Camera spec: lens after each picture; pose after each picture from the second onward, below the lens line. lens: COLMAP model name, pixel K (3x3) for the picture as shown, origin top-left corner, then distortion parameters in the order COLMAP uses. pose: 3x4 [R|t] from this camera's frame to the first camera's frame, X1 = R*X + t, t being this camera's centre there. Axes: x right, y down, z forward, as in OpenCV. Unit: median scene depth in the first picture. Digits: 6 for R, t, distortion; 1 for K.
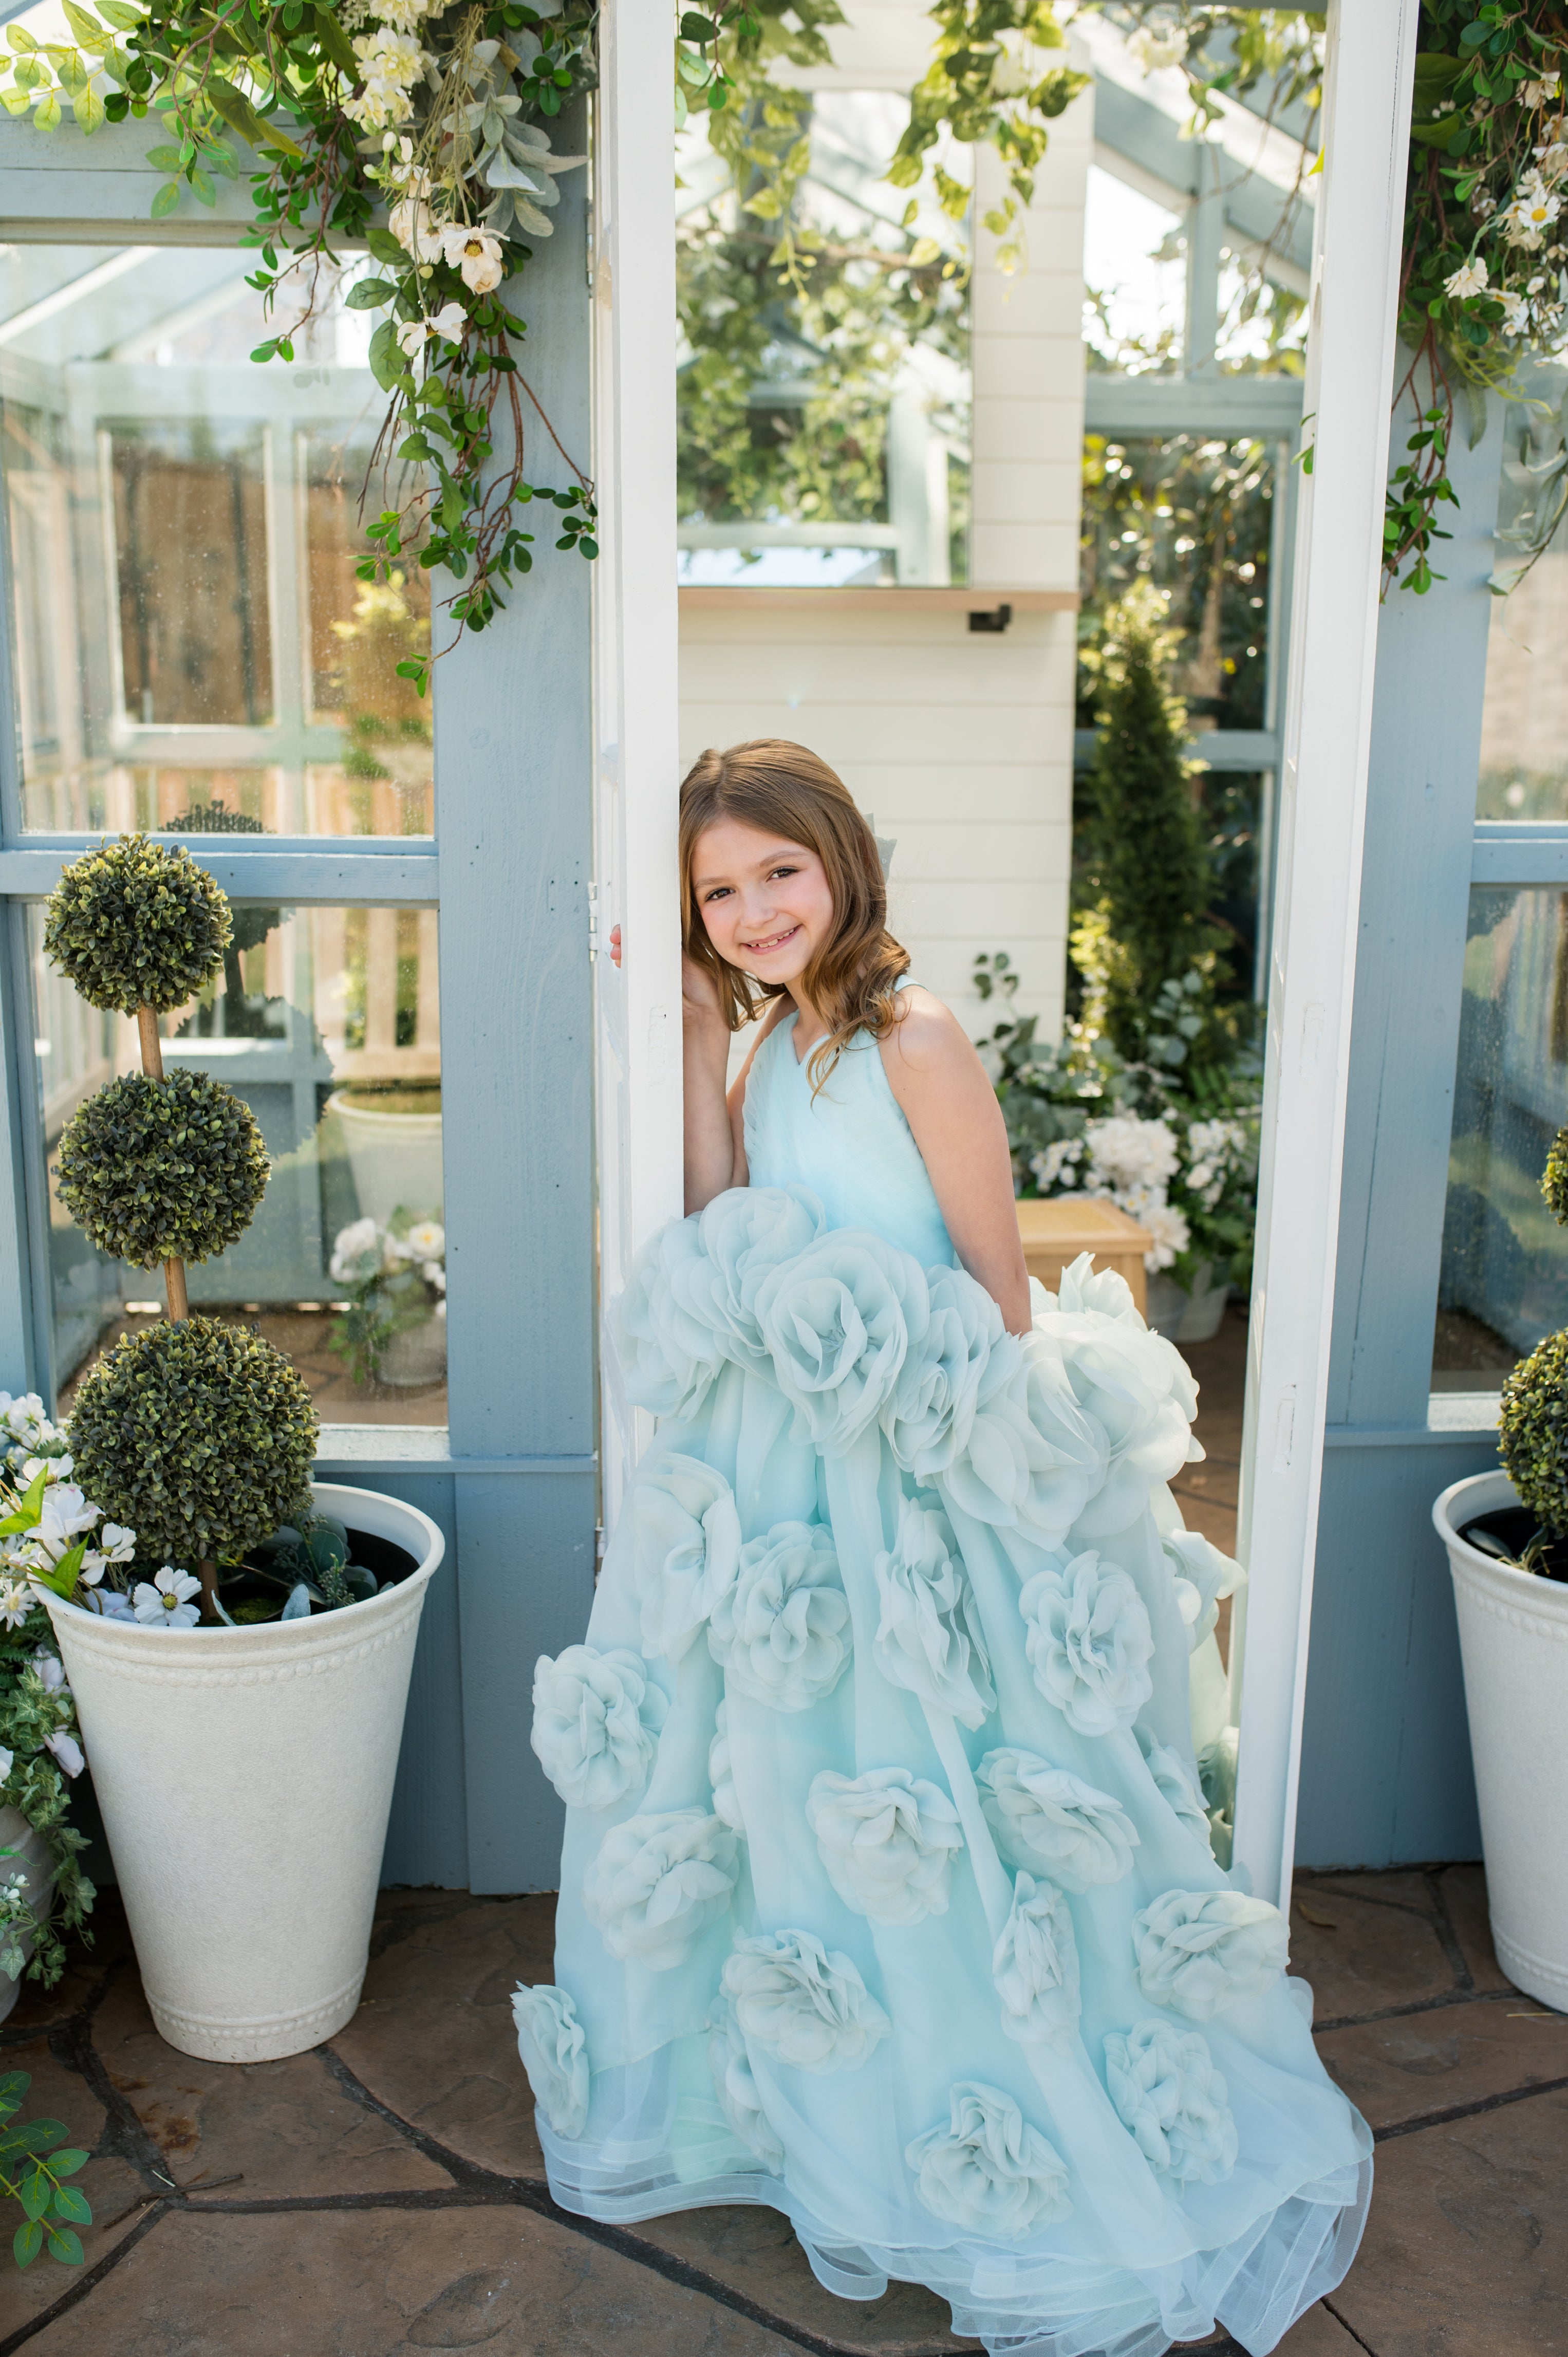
lens RADIAL K [[2430.6, 0, 784.0], [0, 2430.6, 1178.5], [0, 0, 1]] dist [-0.071257, 0.168962]
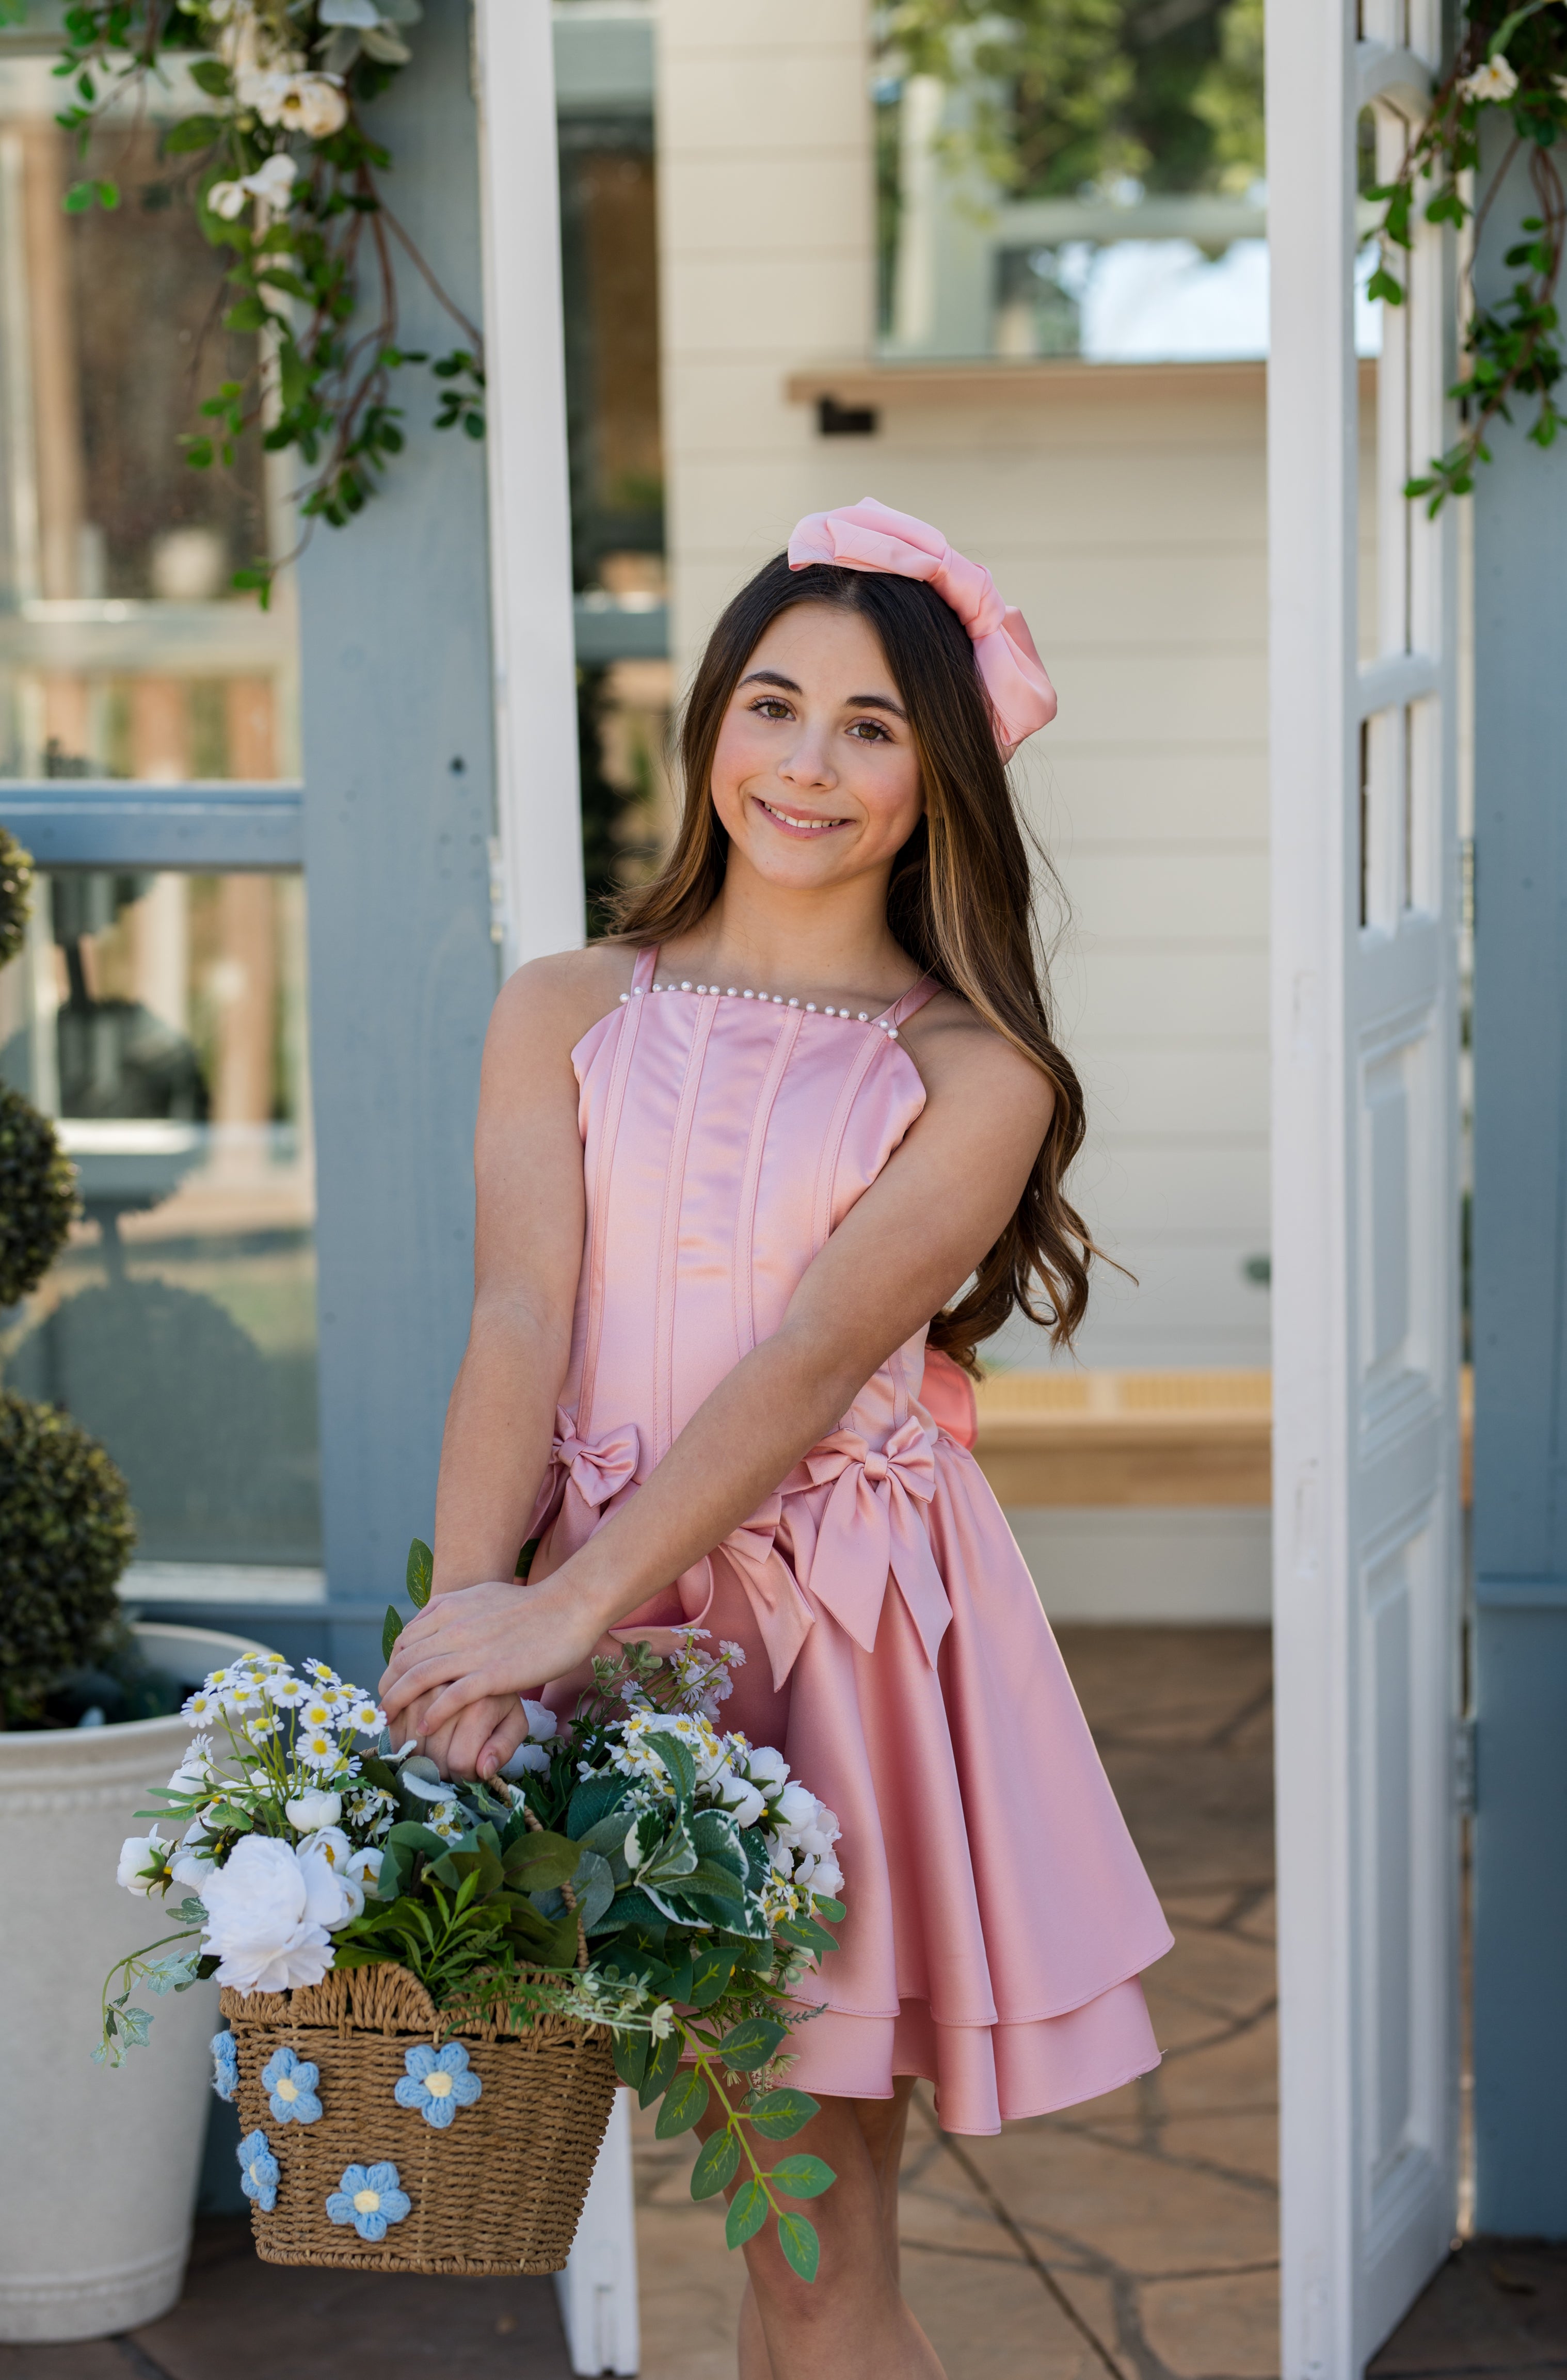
lens RADIAL K [[5657.1, 0, 786.3], [0, 5657.1, 1131.3], [0, 0, 1]] dist [0.008542, 0.046995]
pose [[0.986312, 0.000009, -0.164888, 0.335956], [-0.012335, 0.997202, -0.073728, 0.112063], [0.164426, 0.074753, 0.983553, -0.821668]]
